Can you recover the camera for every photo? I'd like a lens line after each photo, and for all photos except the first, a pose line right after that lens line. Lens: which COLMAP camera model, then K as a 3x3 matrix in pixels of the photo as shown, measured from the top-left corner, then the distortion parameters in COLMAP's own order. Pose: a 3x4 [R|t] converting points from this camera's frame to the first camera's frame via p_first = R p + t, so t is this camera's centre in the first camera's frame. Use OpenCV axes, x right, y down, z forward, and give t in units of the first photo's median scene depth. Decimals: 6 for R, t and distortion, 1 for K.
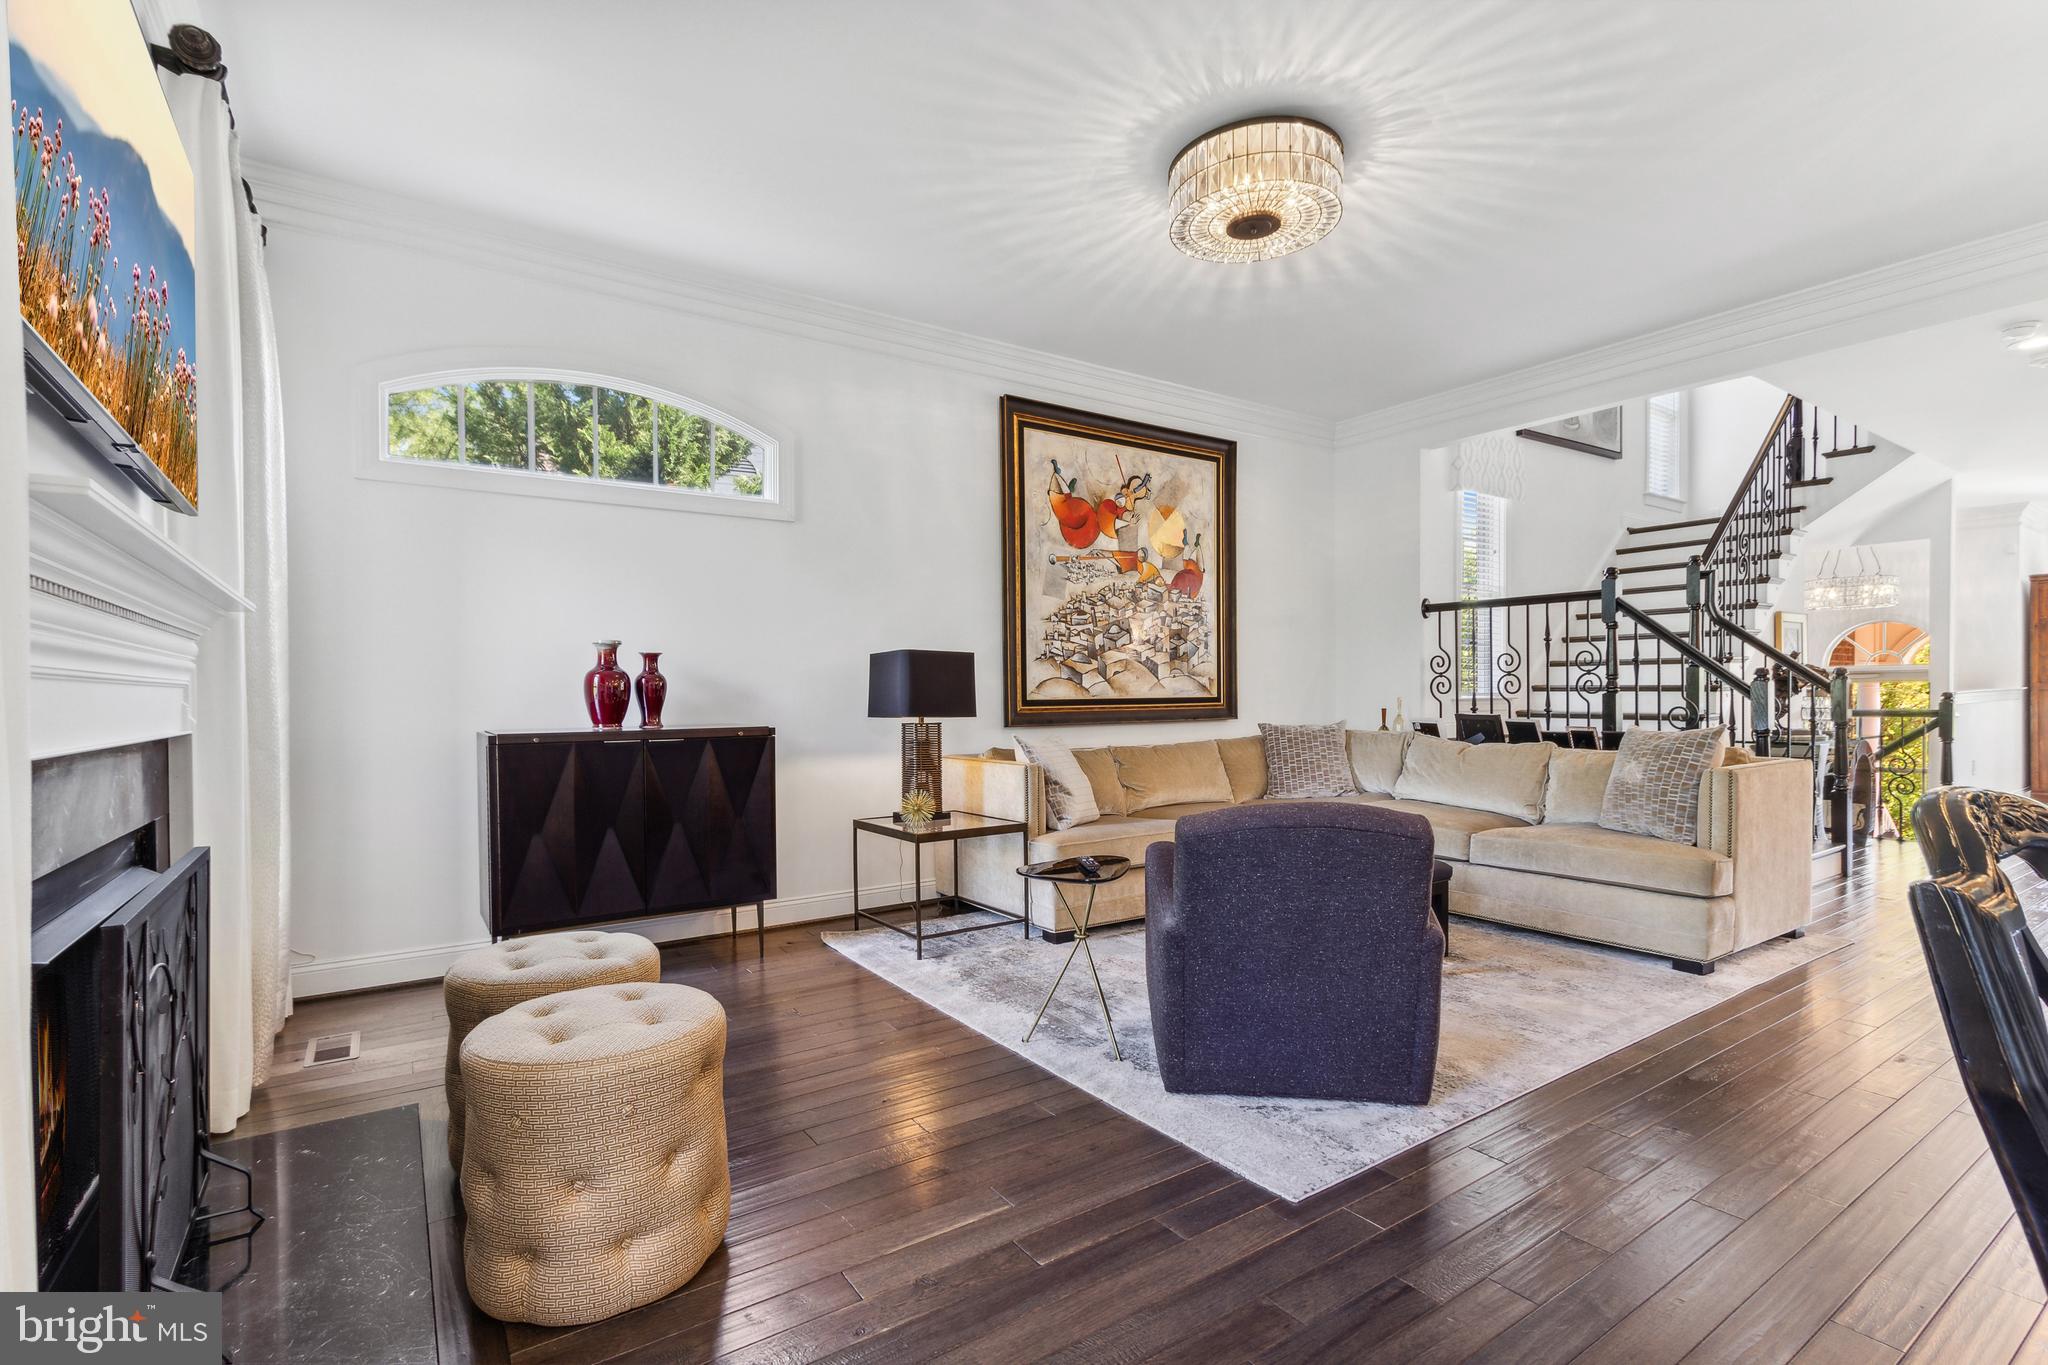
lens RADIAL K [[935.5, 0, 1002.3], [0, 935.5, 713.8], [0, 0, 1]] dist [-0.001682, -0.000426]
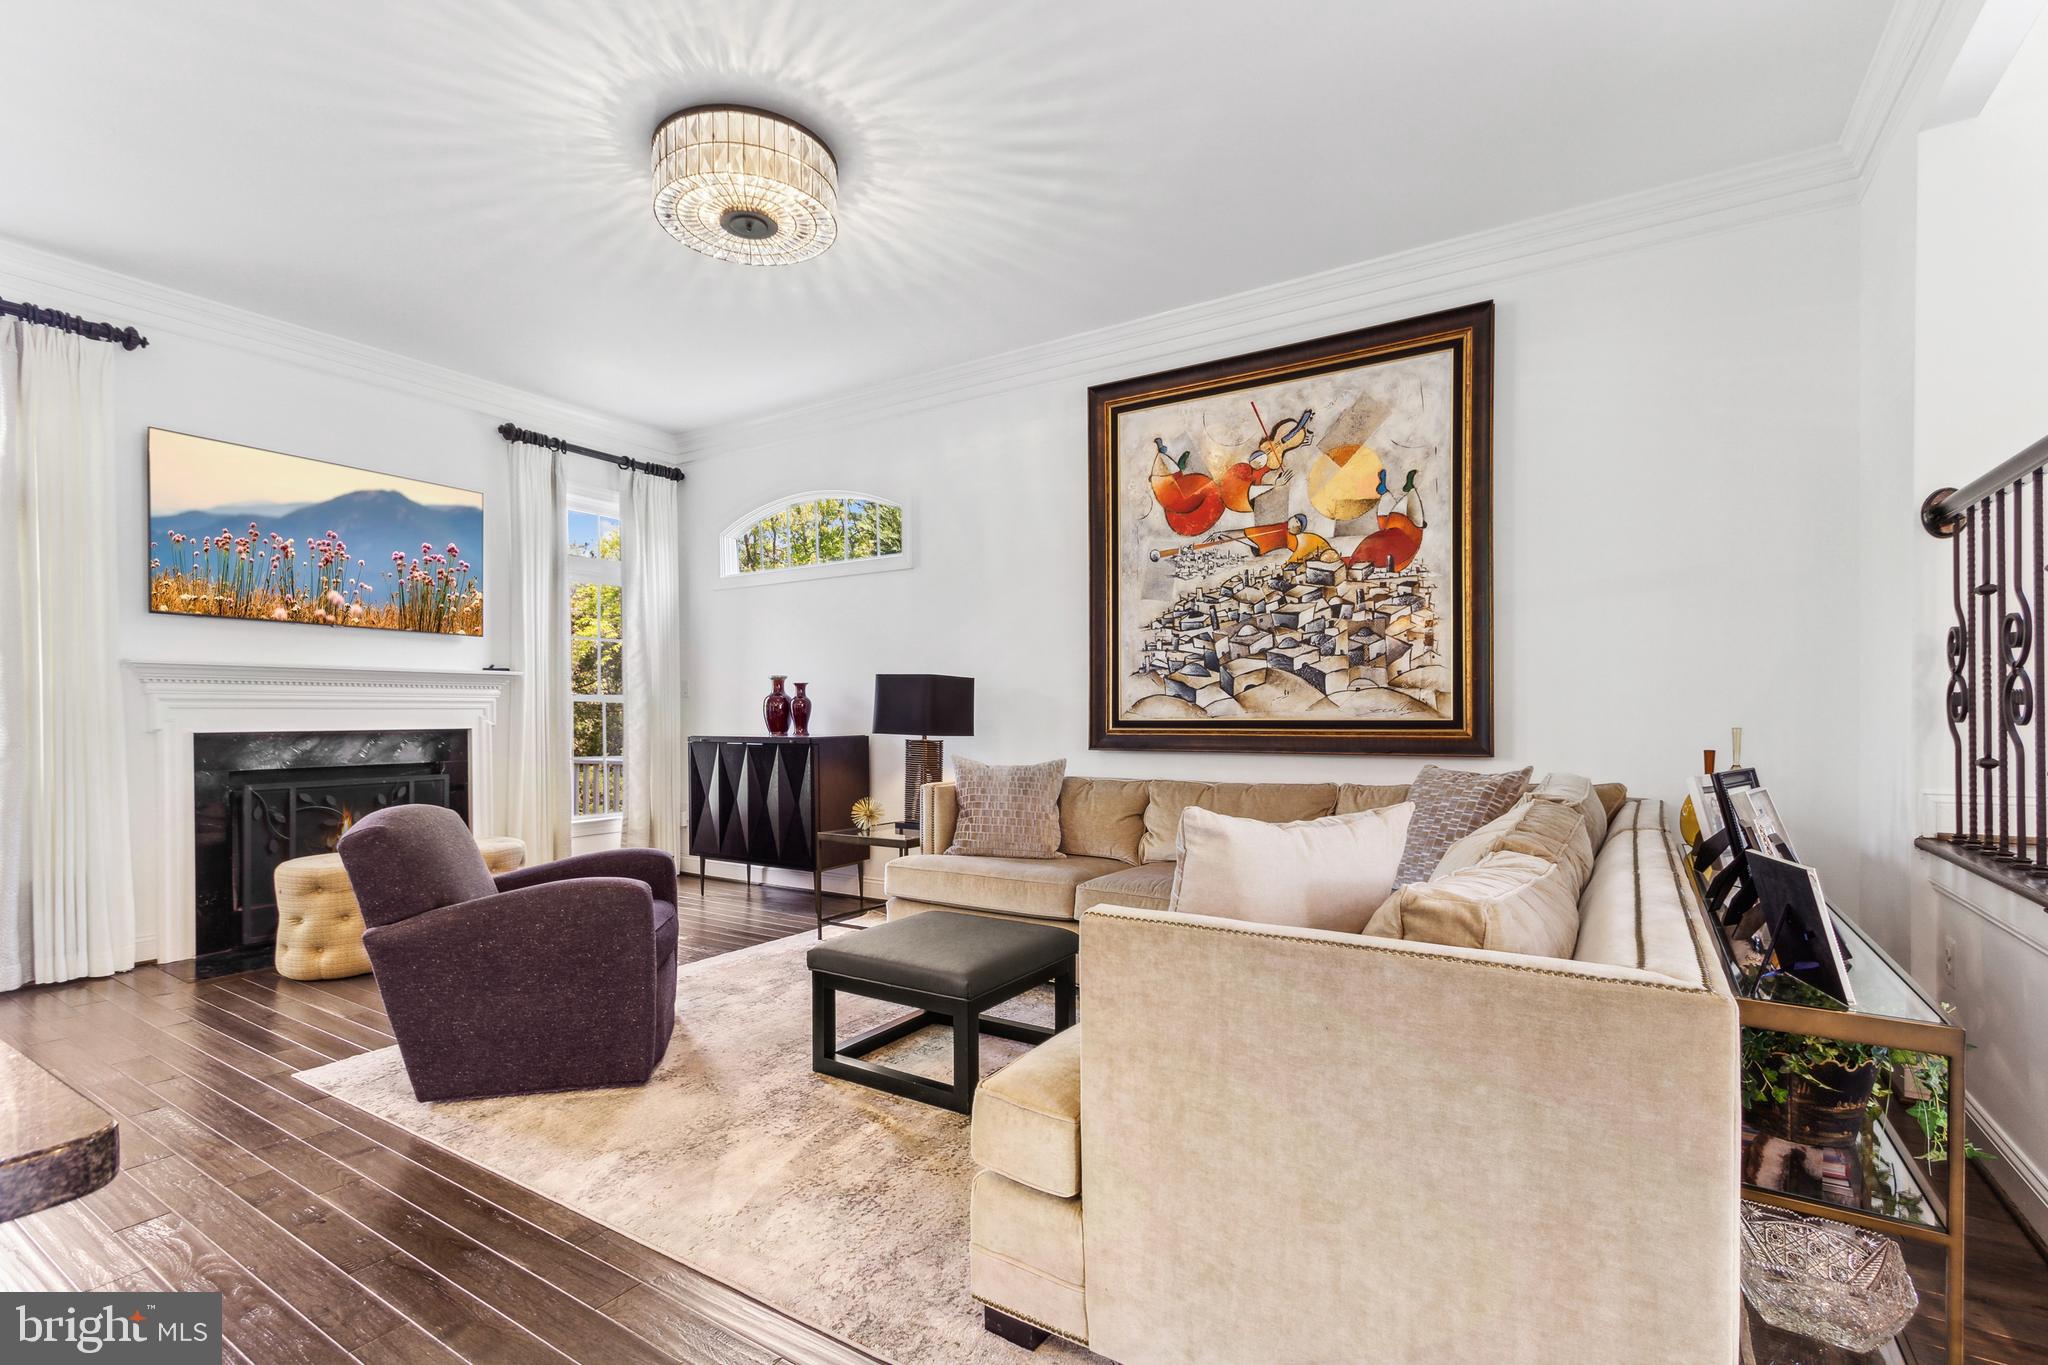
lens RADIAL K [[935.8, 0, 1024.0], [0, 935.8, 723.4], [0, 0, 1]] dist [0.002903, -0.000393]
pose [[0.403841, 0.017455, -0.914663, 0.762798], [-0.020284, 0.999743, 0.010123, -0.018256], [0.914604, 0.014465, 0.404091, 0.531859]]
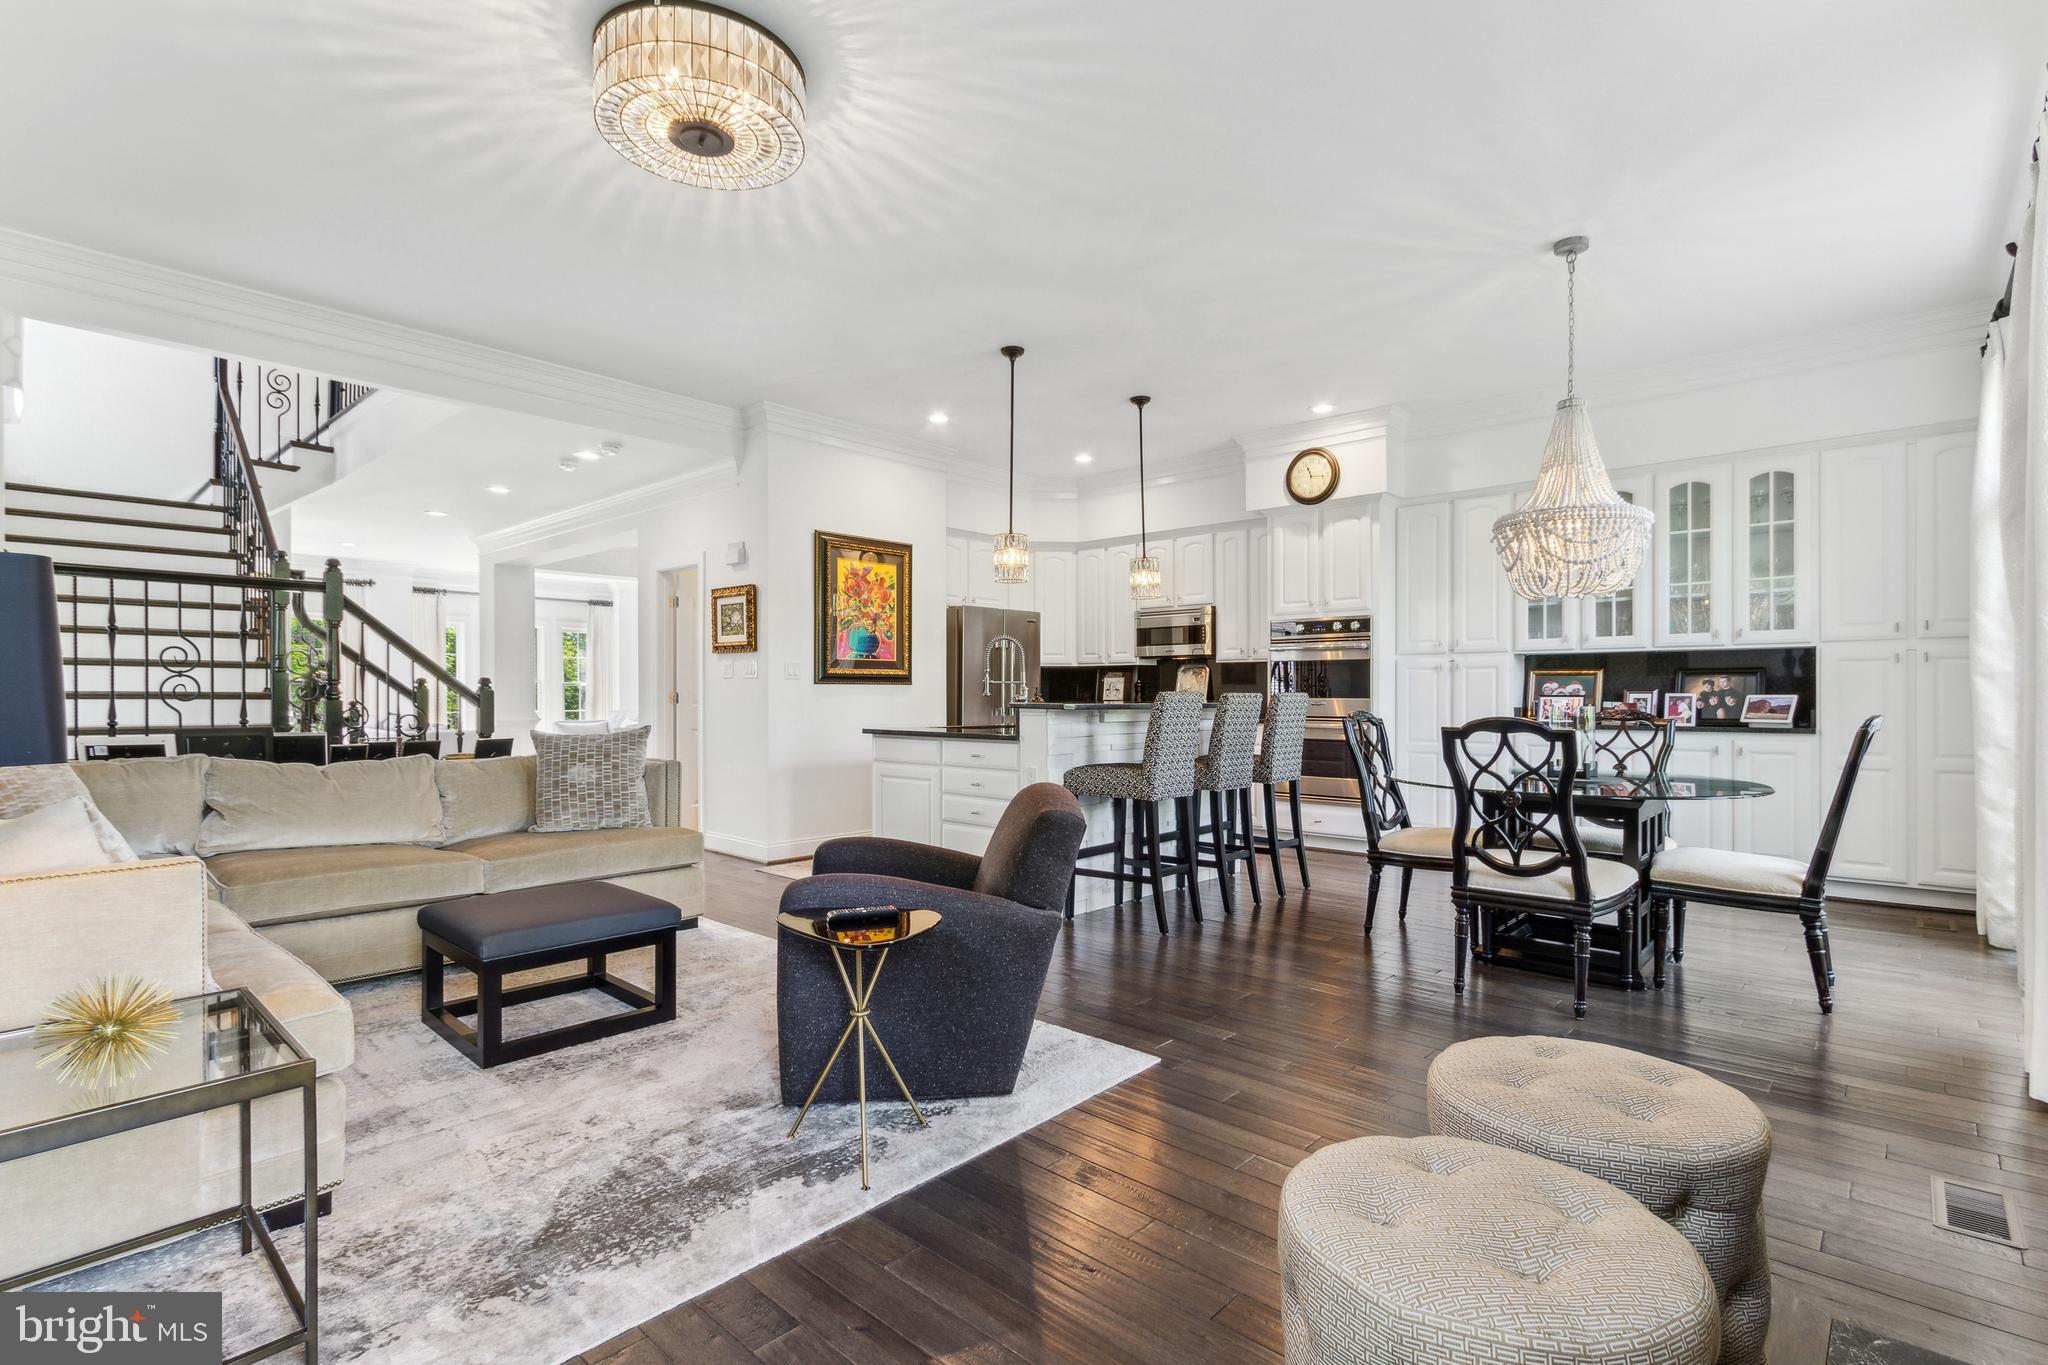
lens RADIAL K [[964.6, 0, 1029.7], [0, 964.6, 691.5], [0, 0, 1]] dist [0.000557, 0.000135]
pose [[-0.249554, 0.013314, 0.968269, -0.384383], [0.024637, 0.999669, -0.007396, -0.007344], [-0.968047, 0.022009, -0.249799, 0.570981]]
